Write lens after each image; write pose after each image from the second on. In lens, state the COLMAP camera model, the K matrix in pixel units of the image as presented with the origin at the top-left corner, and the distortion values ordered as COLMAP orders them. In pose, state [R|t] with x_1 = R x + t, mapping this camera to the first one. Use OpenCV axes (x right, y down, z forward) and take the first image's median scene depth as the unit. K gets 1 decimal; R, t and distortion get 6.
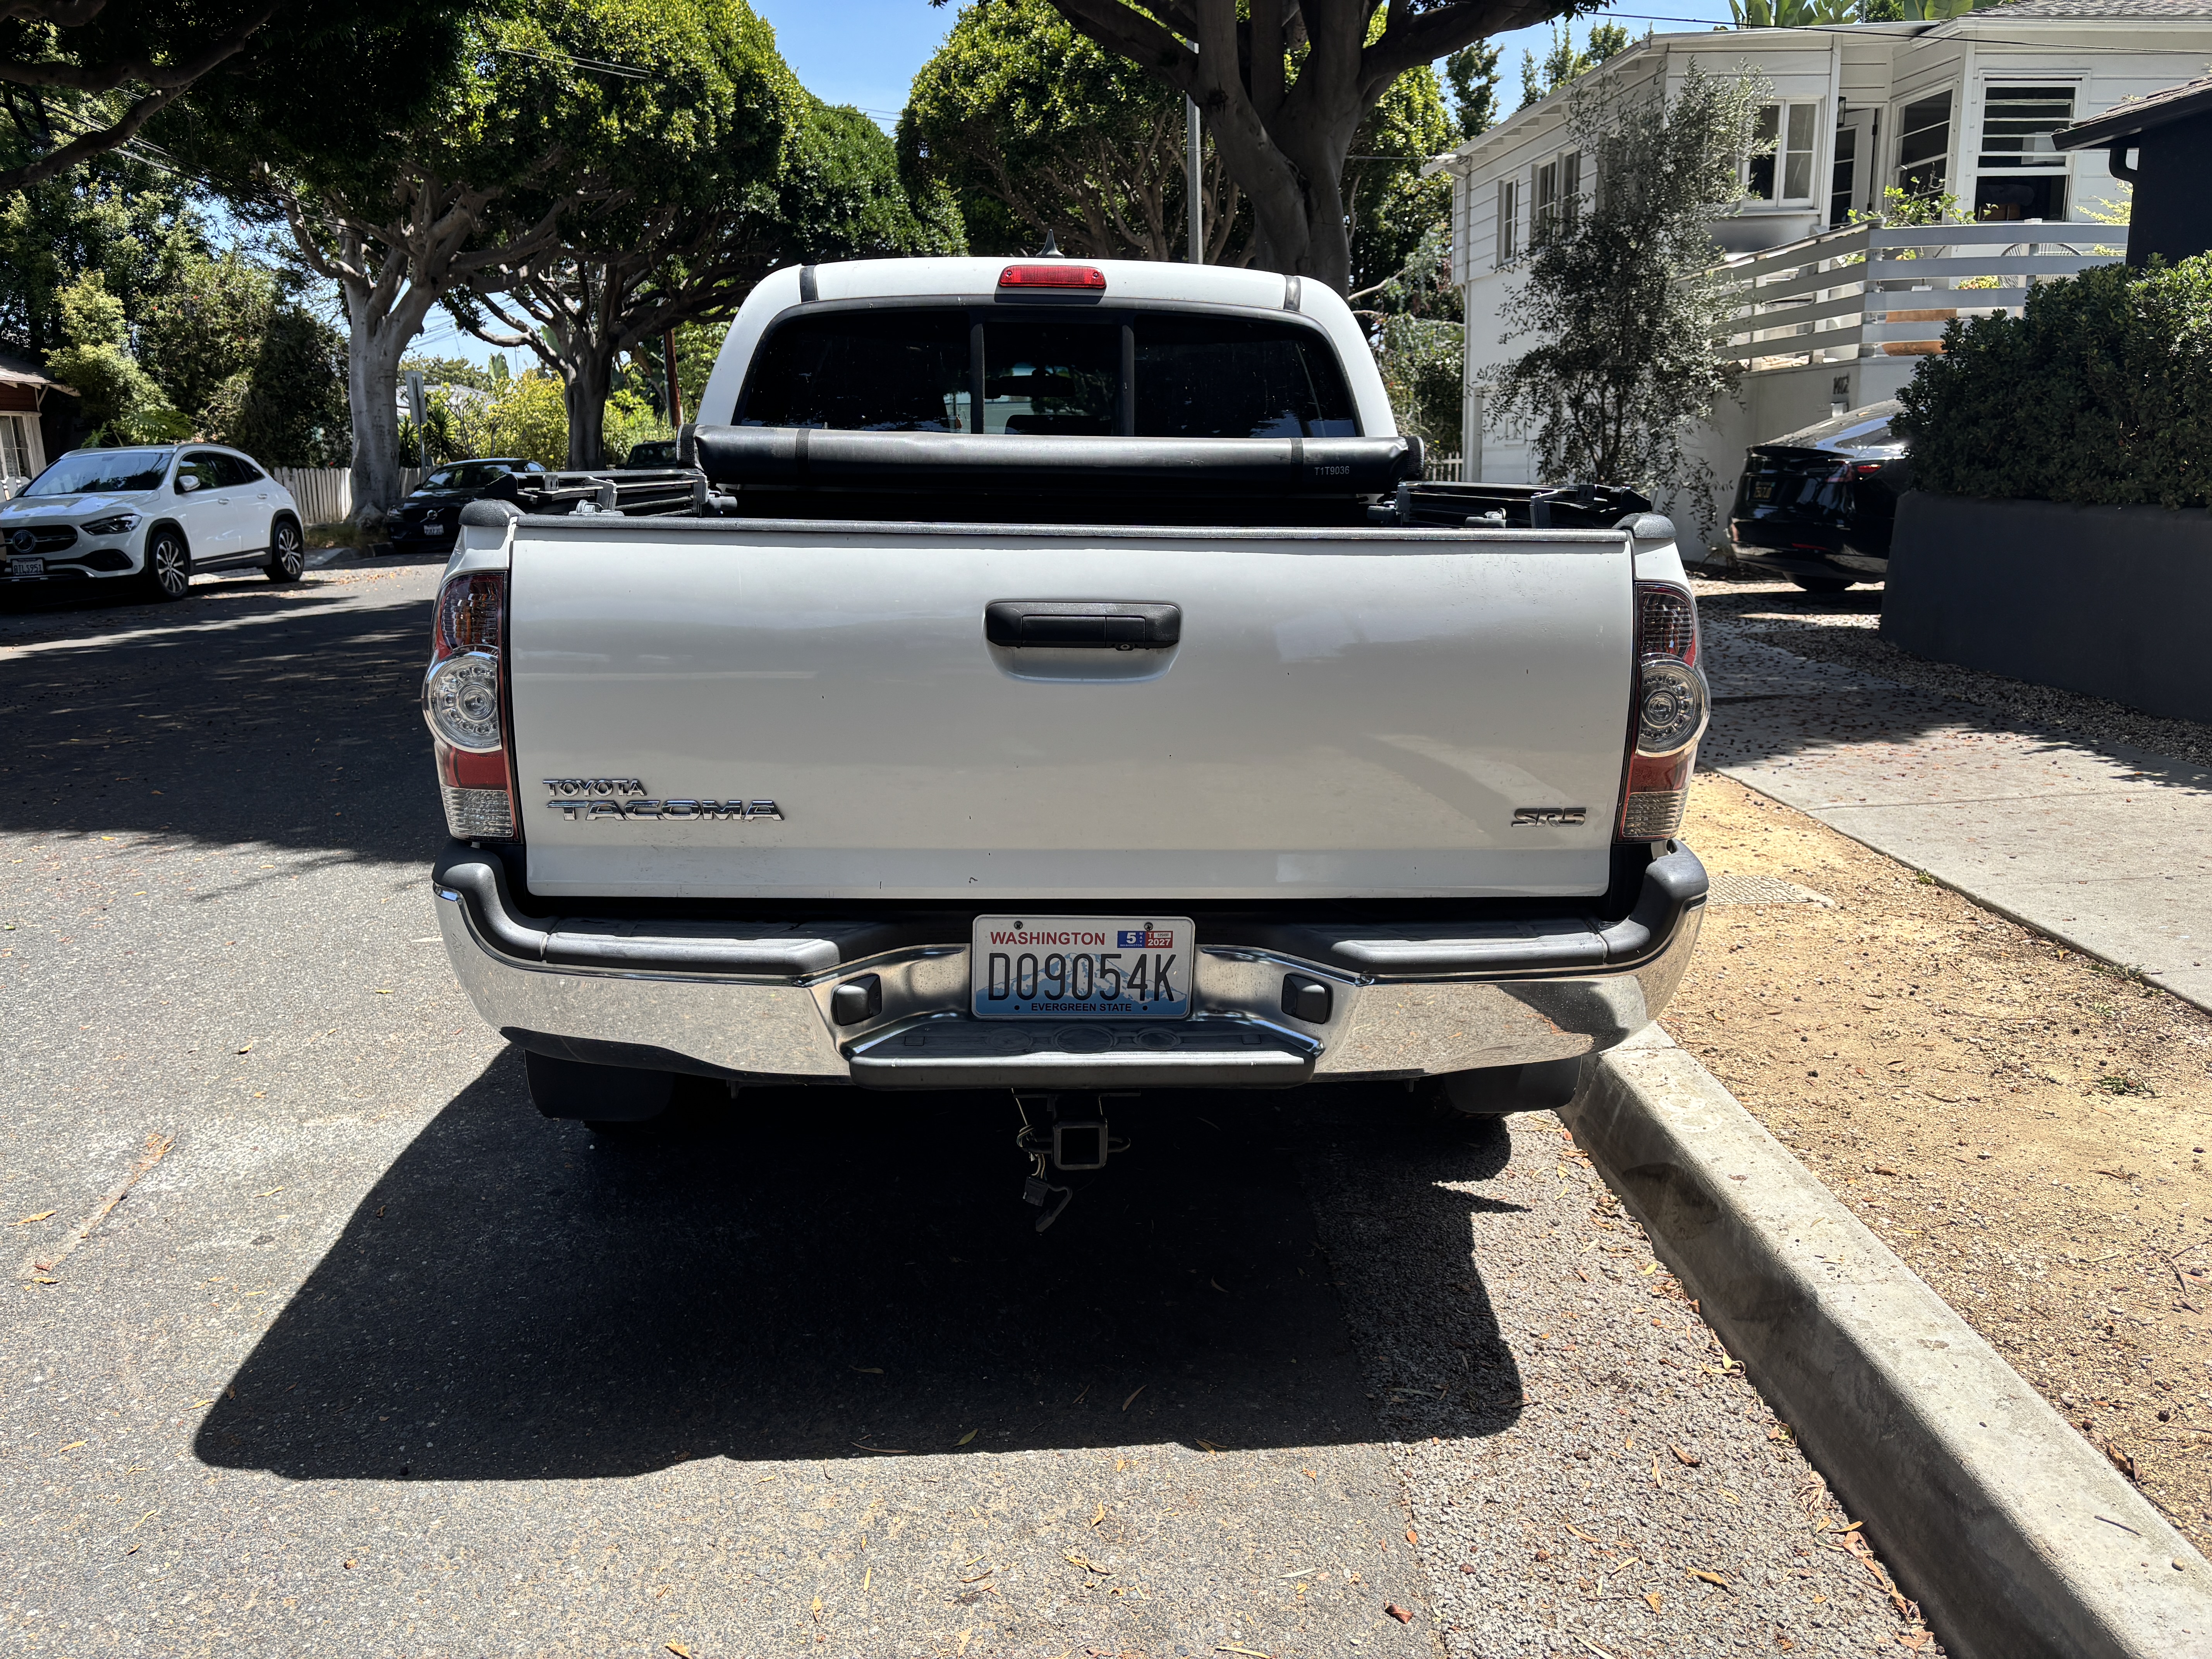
lens RADIAL K [[1668.8, 0, 1110.7], [0, 1668.8, 811.8], [0, 0, 1]] dist [0.063317, -0.070423]
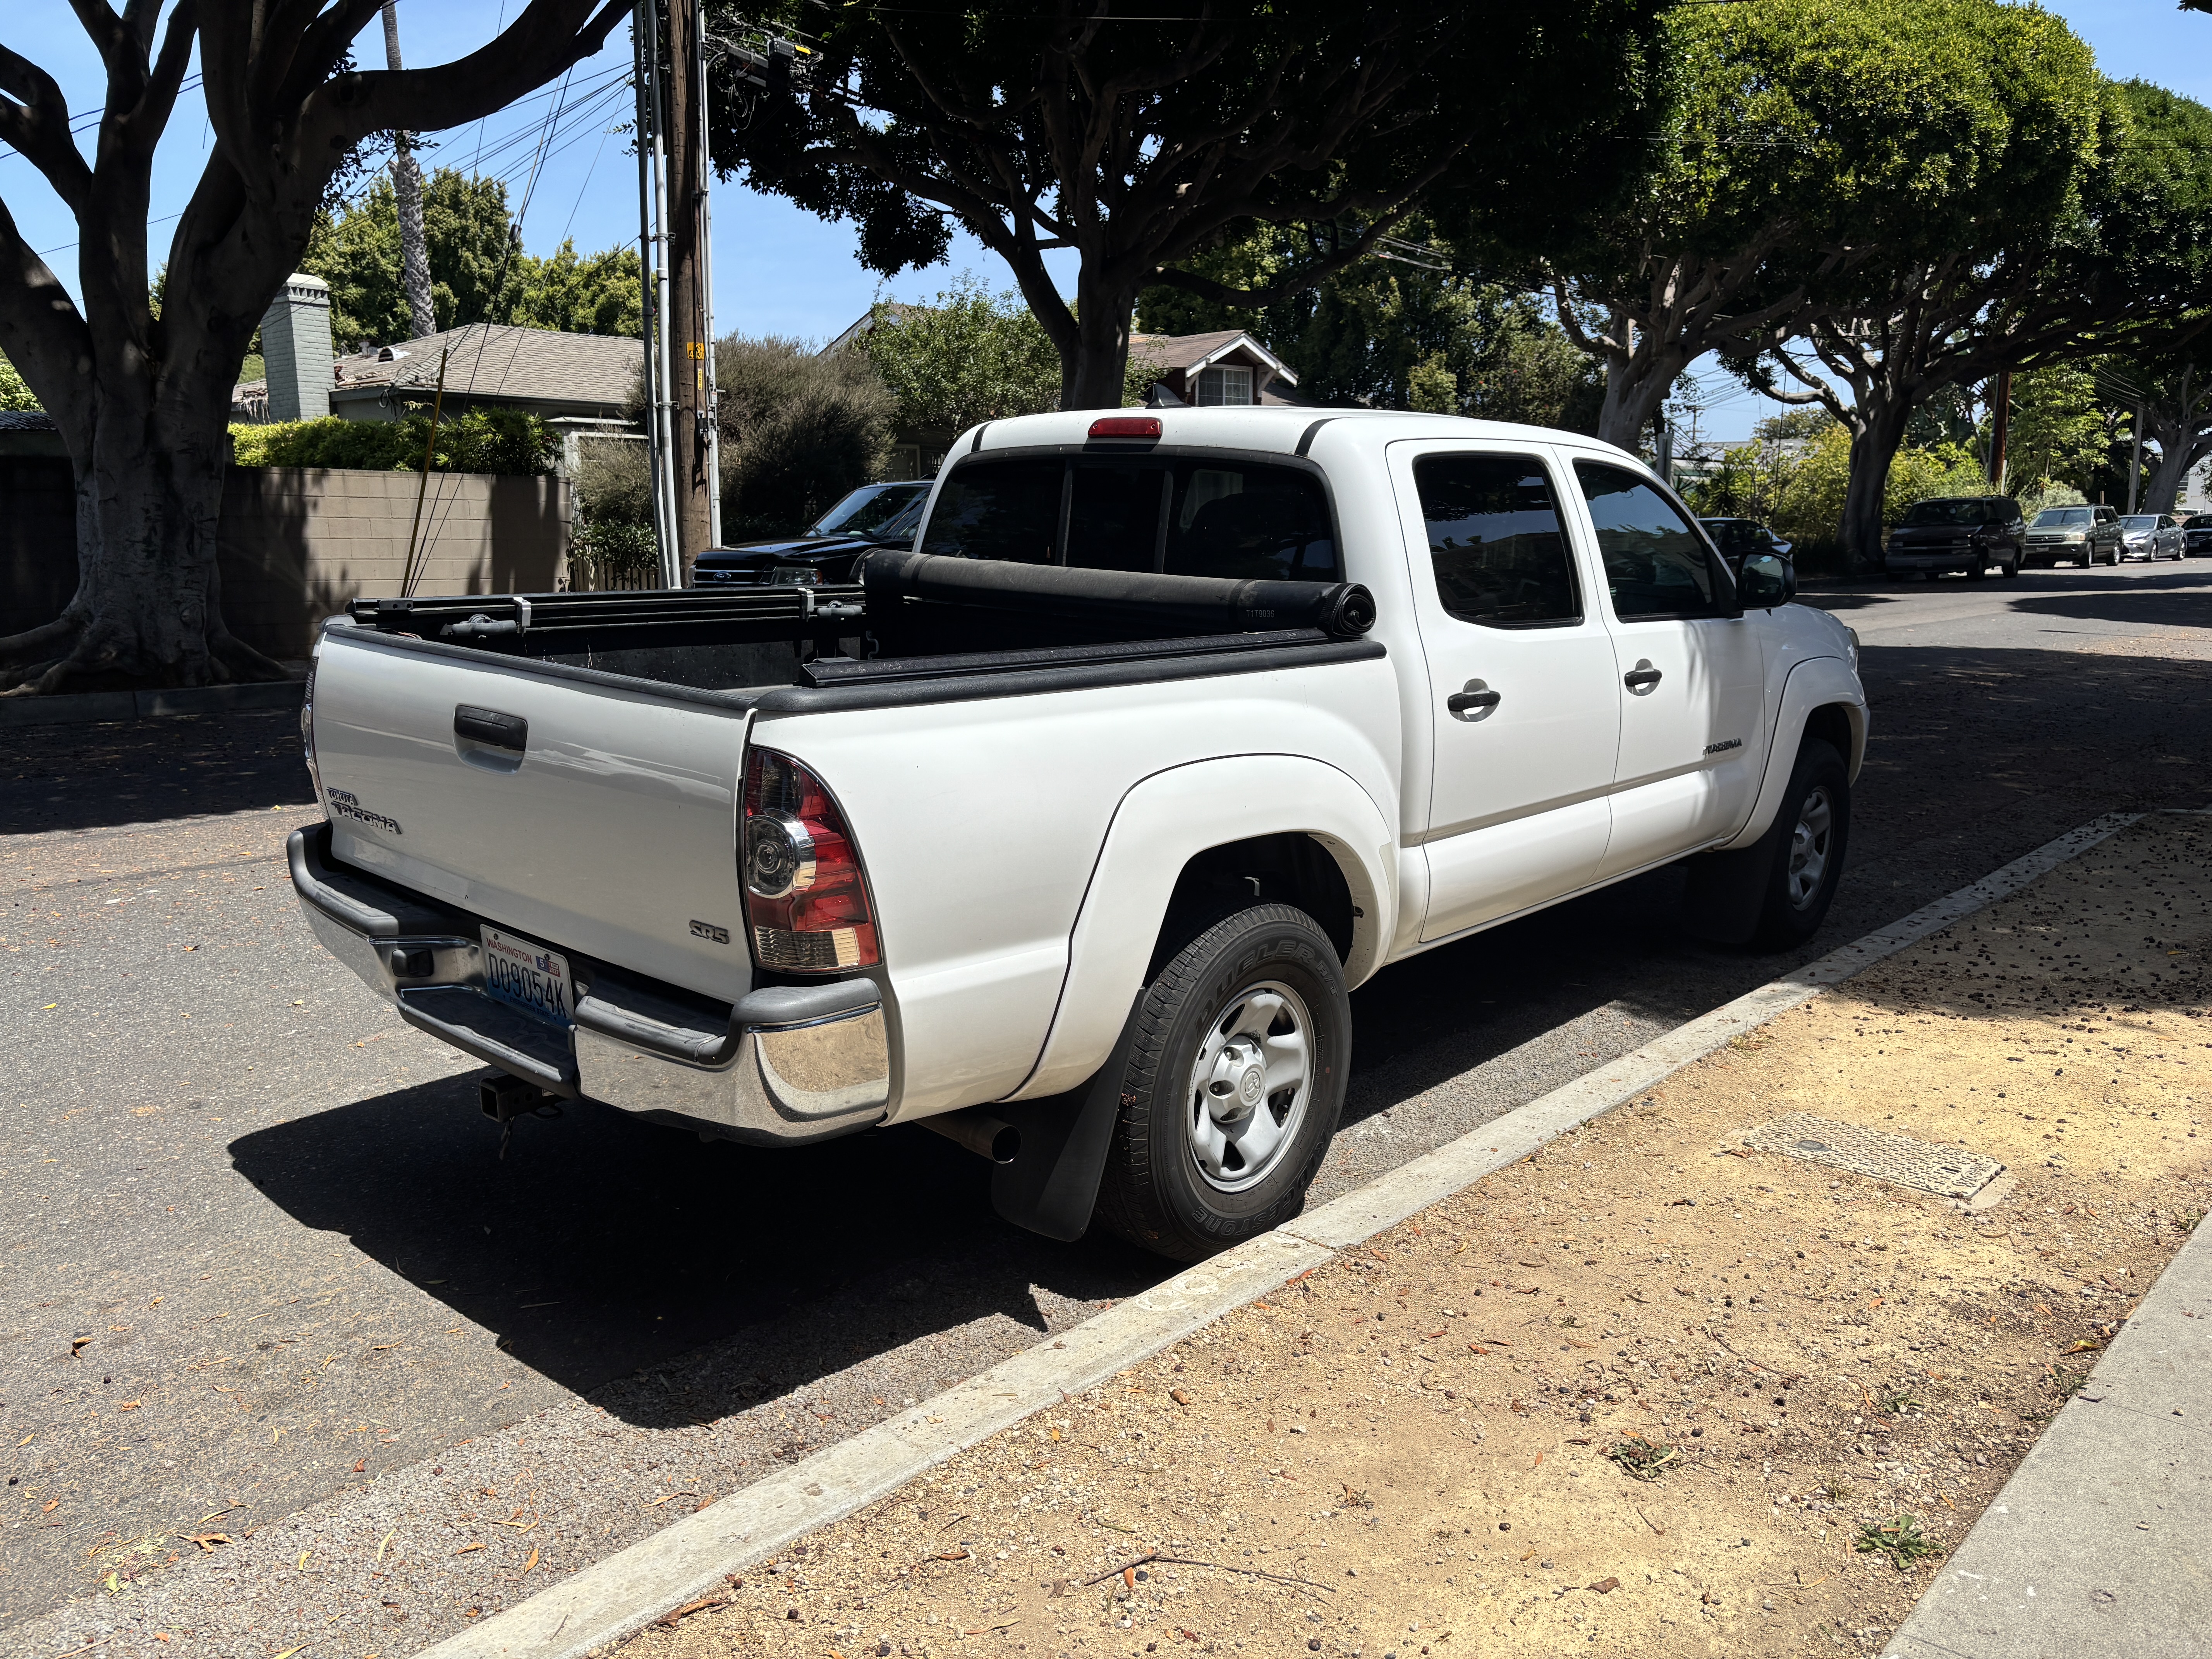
lens RADIAL K [[1668.8, 0, 1115.5], [0, 1668.8, 825.7], [0, 0, 1]] dist [0.063317, -0.070423]
pose [[0.711434, 0.149017, -0.686772, 0.171745], [-0.161973, 0.985718, 0.046093, -0.023322], [0.683832, 0.078447, 0.725410, 0.044159]]
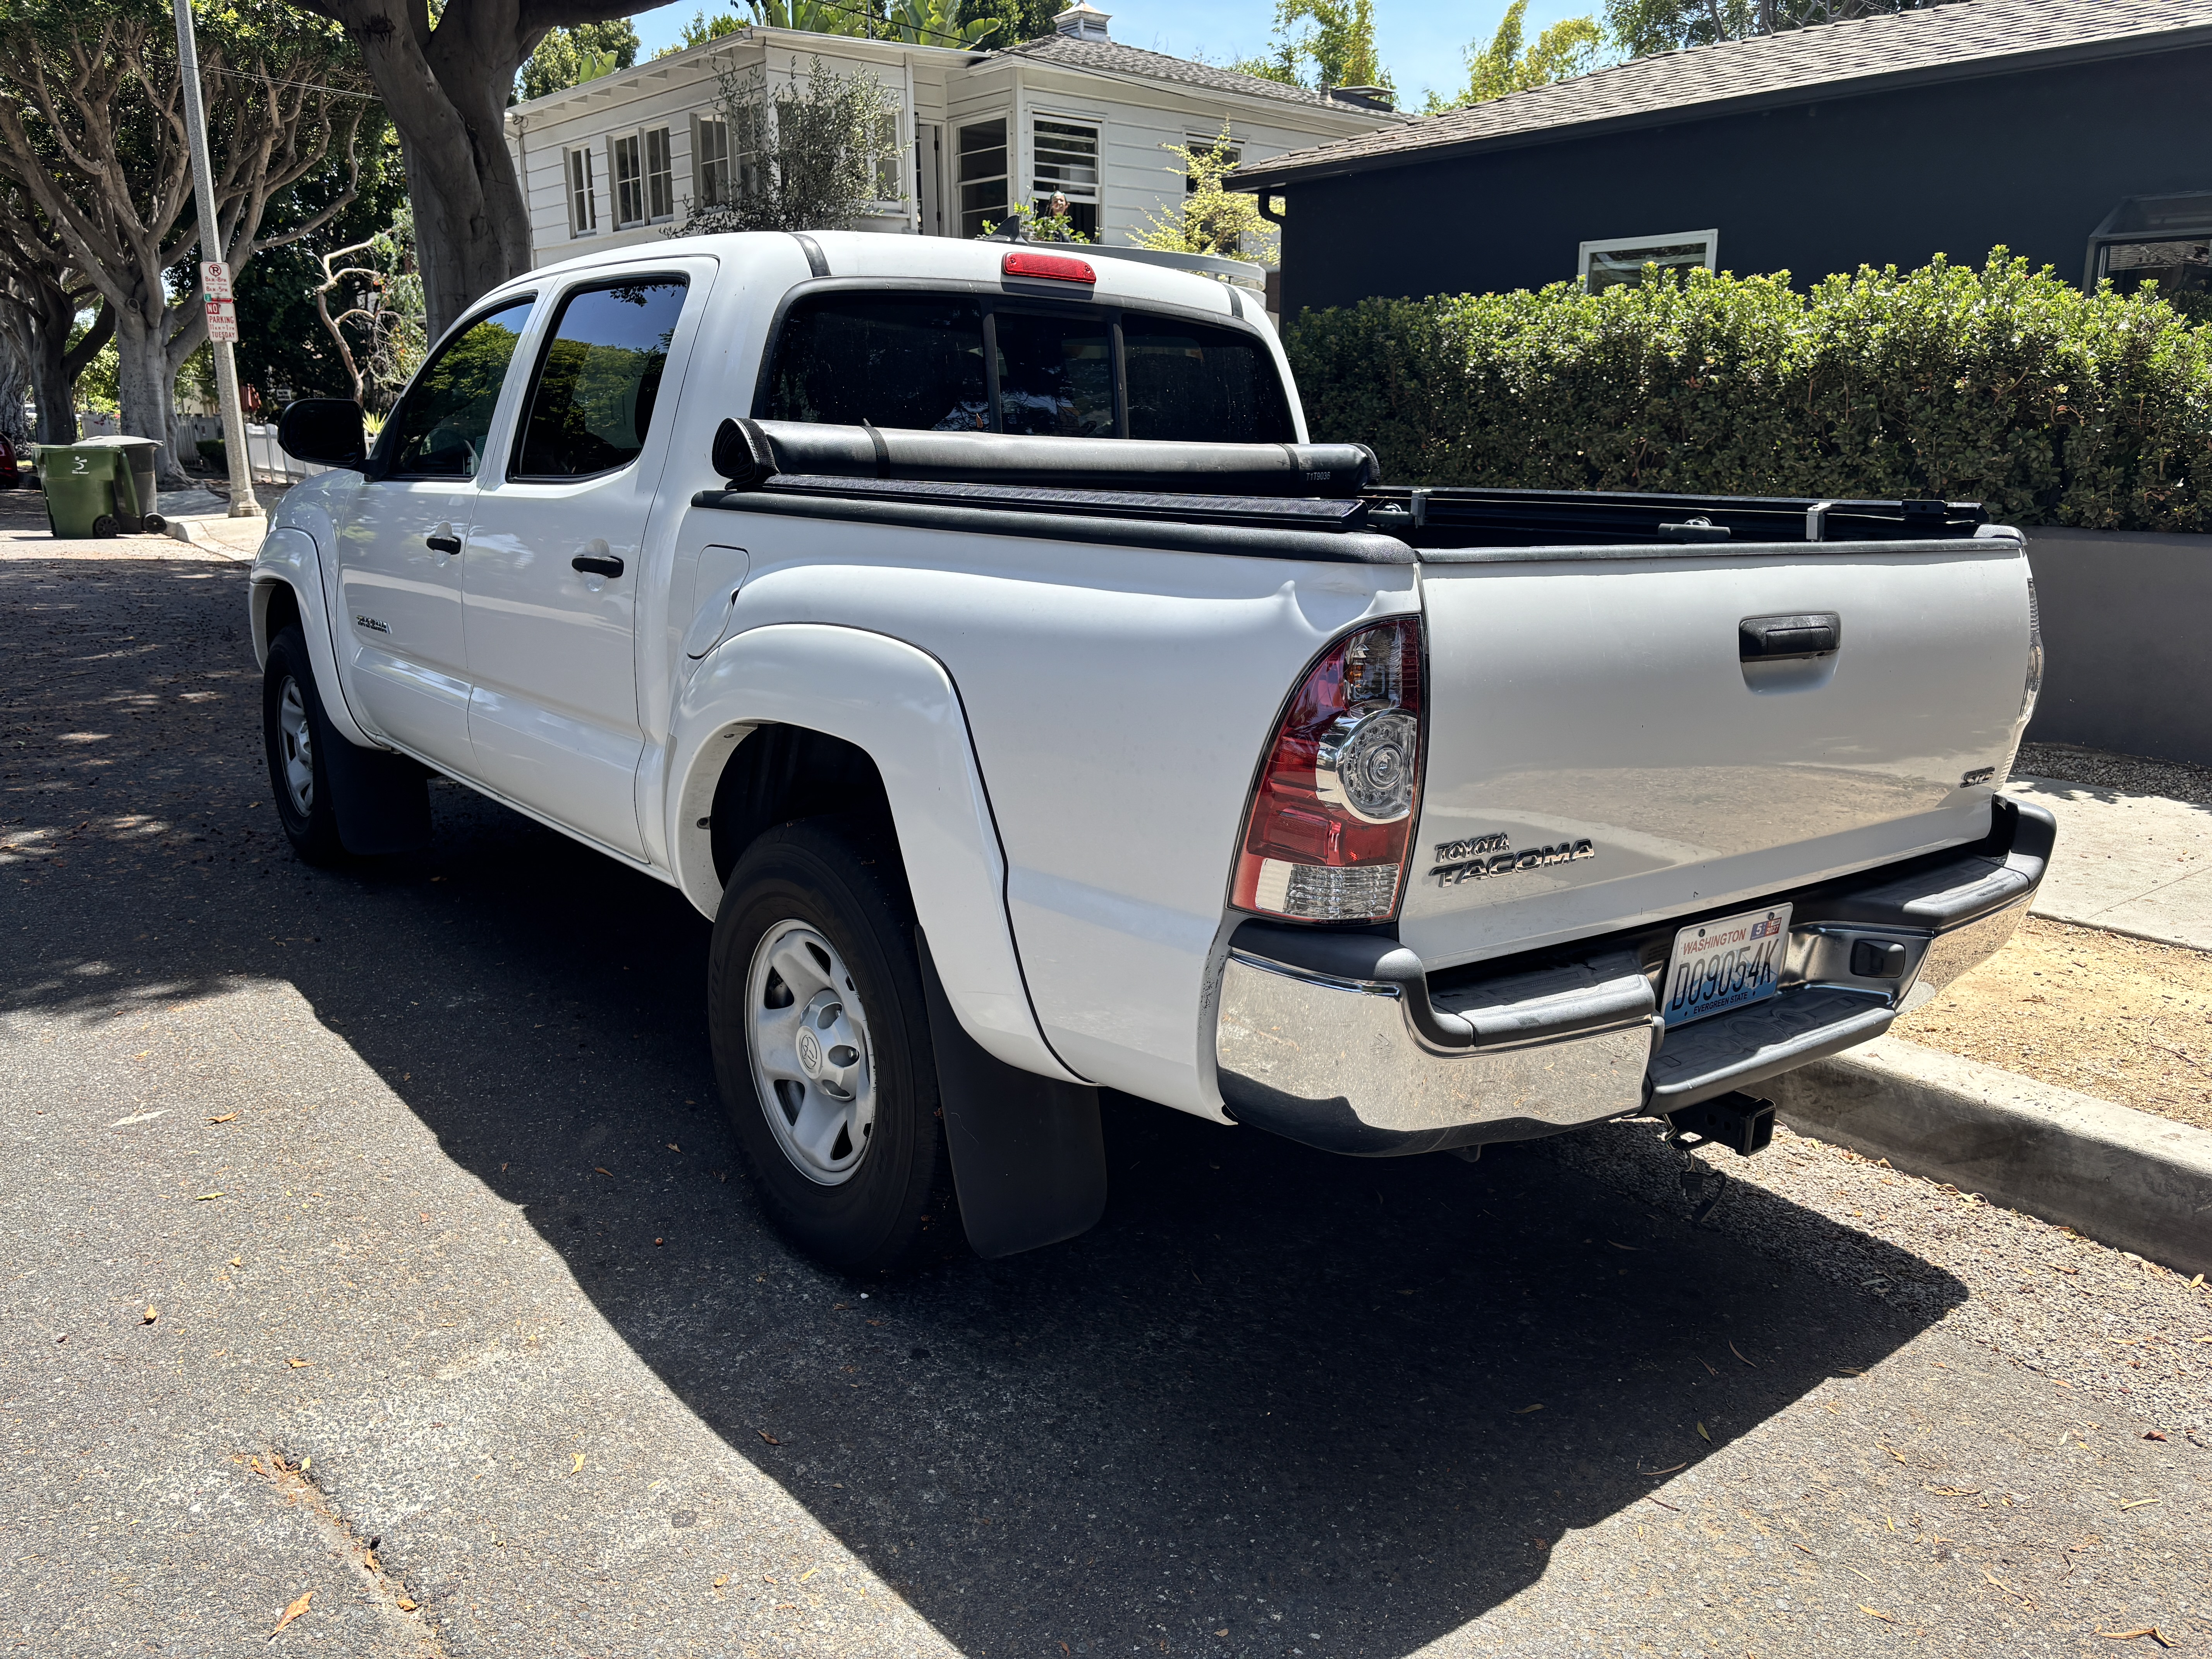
lens RADIAL K [[1668.8, 0, 1105.6], [0, 1668.8, 814.0], [0, 0, 1]] dist [0.063317, -0.070423]
pose [[0.821621, -0.110977, 0.559127, -0.125857], [0.102751, 0.993632, 0.046229, -0.012275], [-0.560697, 0.019468, 0.827792, 0.046973]]
